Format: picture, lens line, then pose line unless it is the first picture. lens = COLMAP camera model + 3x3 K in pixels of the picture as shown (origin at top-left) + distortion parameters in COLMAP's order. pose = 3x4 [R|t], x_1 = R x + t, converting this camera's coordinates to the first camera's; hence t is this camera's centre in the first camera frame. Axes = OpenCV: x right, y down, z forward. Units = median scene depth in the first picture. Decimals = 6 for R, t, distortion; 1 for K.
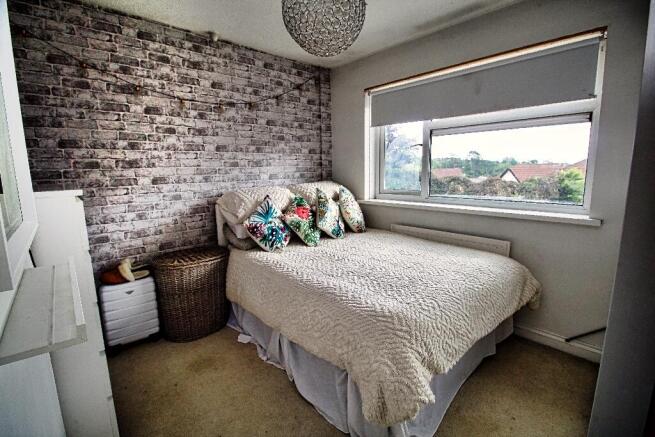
lens RADIAL K [[310.3, 0, 325.5], [0, 310.3, 217.1], [0, 0, 1]] dist [-0.003575, -0.000840]
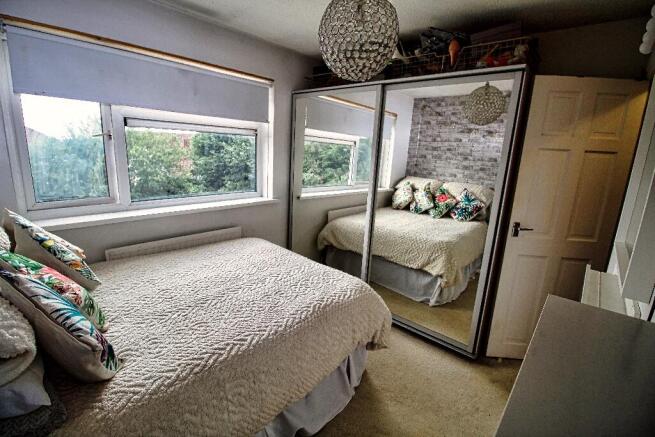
lens RADIAL K [[310.3, 0, 325.5], [0, 310.3, 217.1], [0, 0, 1]] dist [-0.003575, -0.000840]
pose [[-0.135068, -0.162578, 0.977407, -0.641962], [0.154979, 0.970839, 0.182902, -0.125583], [-0.978641, 0.176182, -0.105933, 0.770616]]
